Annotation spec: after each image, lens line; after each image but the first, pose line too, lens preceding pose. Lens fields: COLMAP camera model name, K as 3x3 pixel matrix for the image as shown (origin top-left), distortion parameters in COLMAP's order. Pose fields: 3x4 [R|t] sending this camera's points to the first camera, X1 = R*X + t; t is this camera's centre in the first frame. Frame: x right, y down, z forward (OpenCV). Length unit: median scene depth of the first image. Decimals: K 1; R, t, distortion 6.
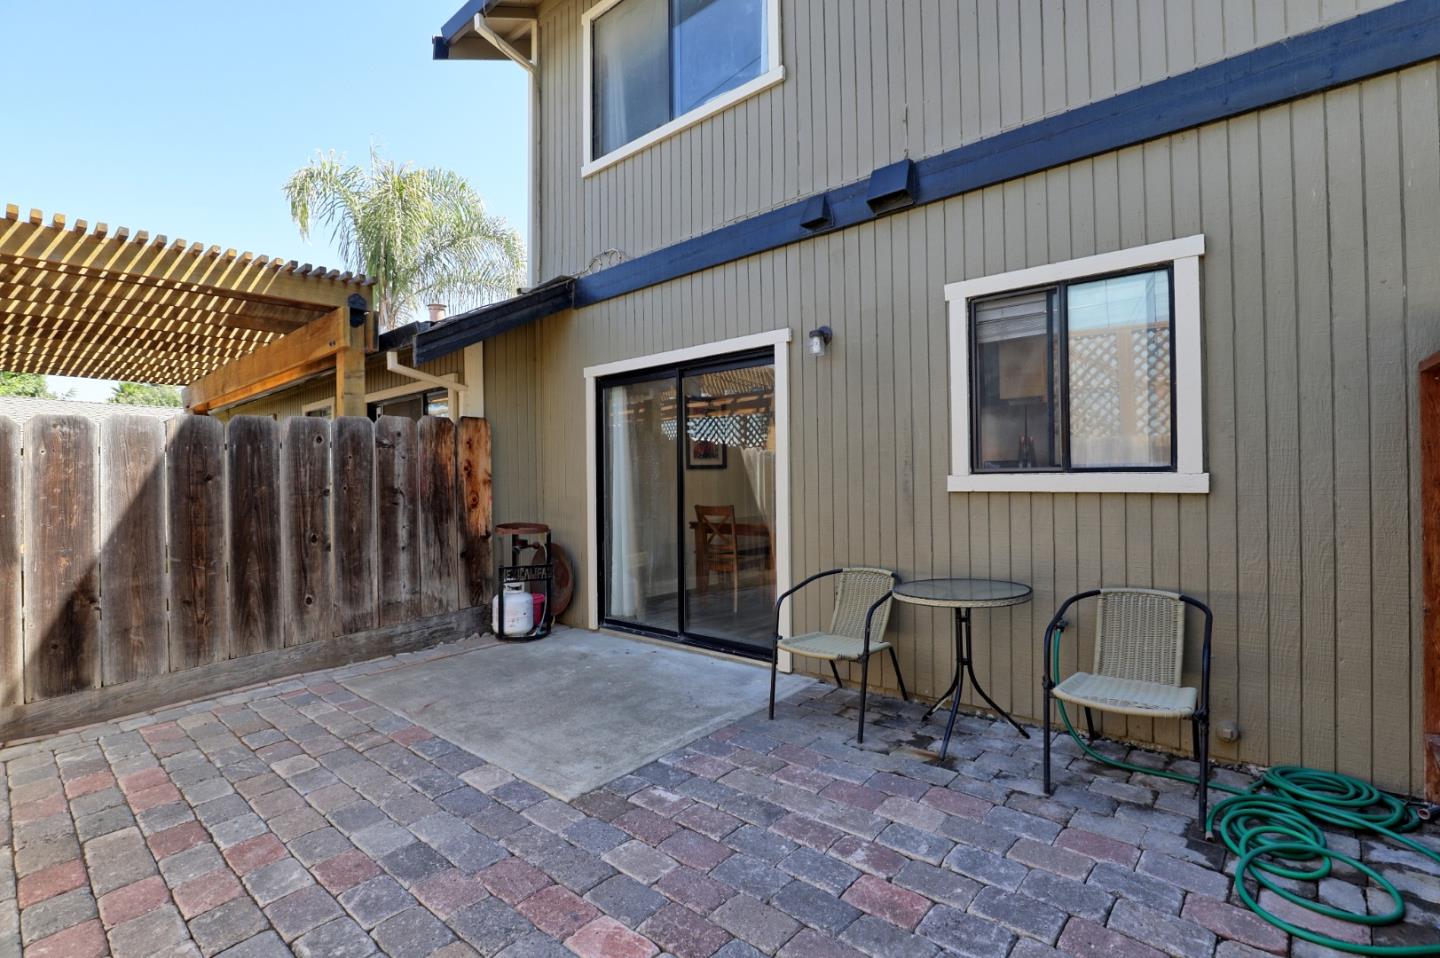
lens RADIAL K [[646.5, 0, 719.3], [0, 646.5, 480.0], [0, 0, 1]] dist [-0.021751, 0.000840]
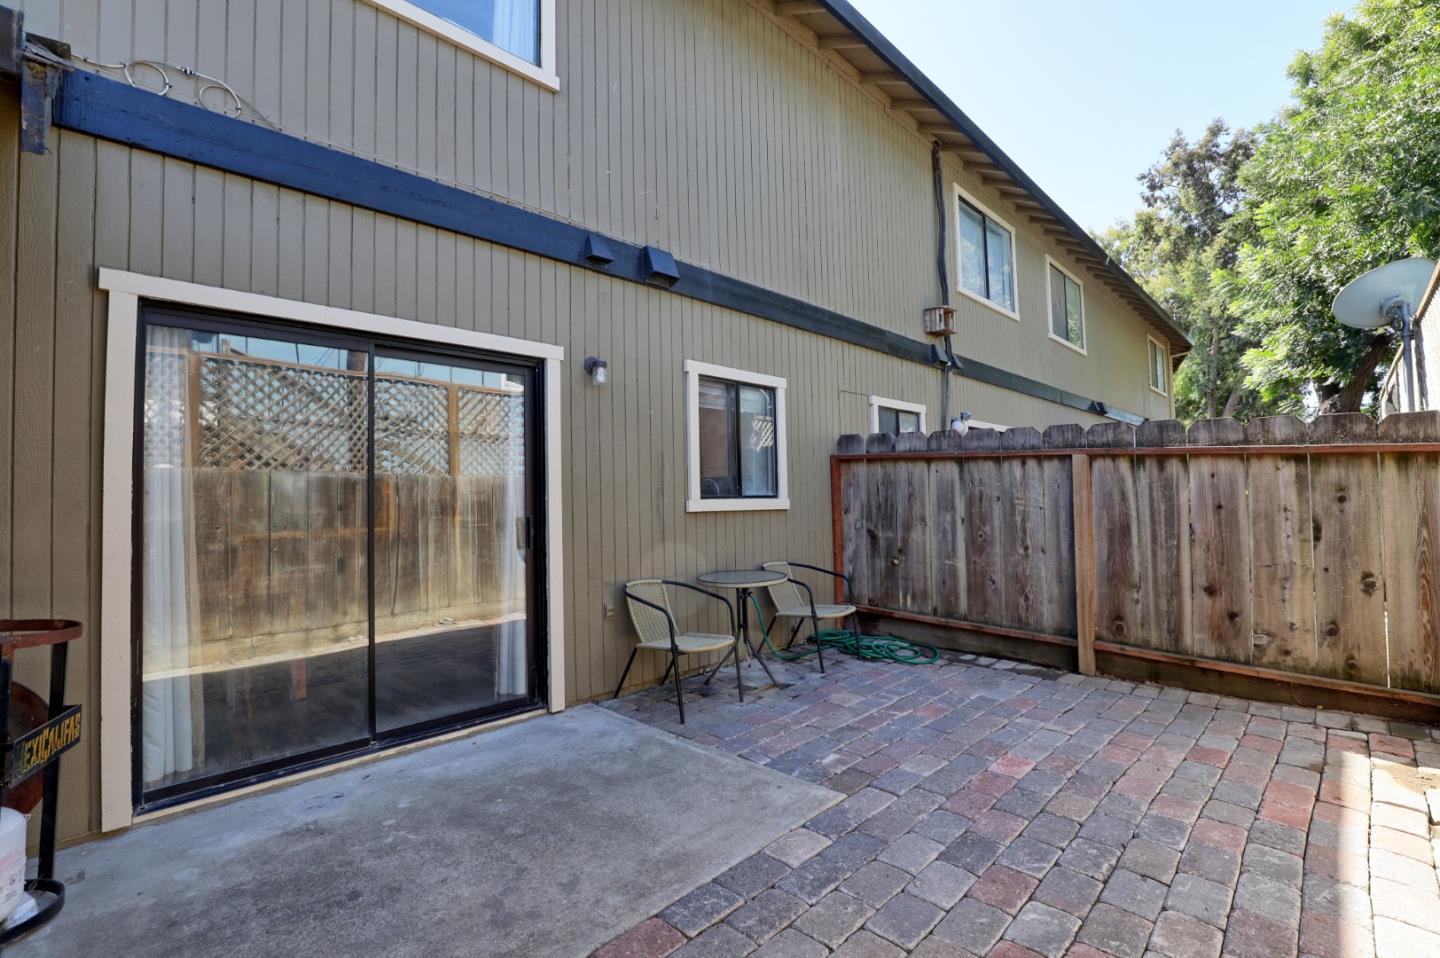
lens RADIAL K [[656.4, 0, 730.7], [0, 656.4, 477.9], [0, 0, 1]] dist [-0.028507, 0.000570]
pose [[0.057179, 0.049313, 0.997145, -1.068226], [0.020736, 0.998505, -0.050569, 0.019414], [-0.998149, 0.023568, 0.056071, 0.885215]]
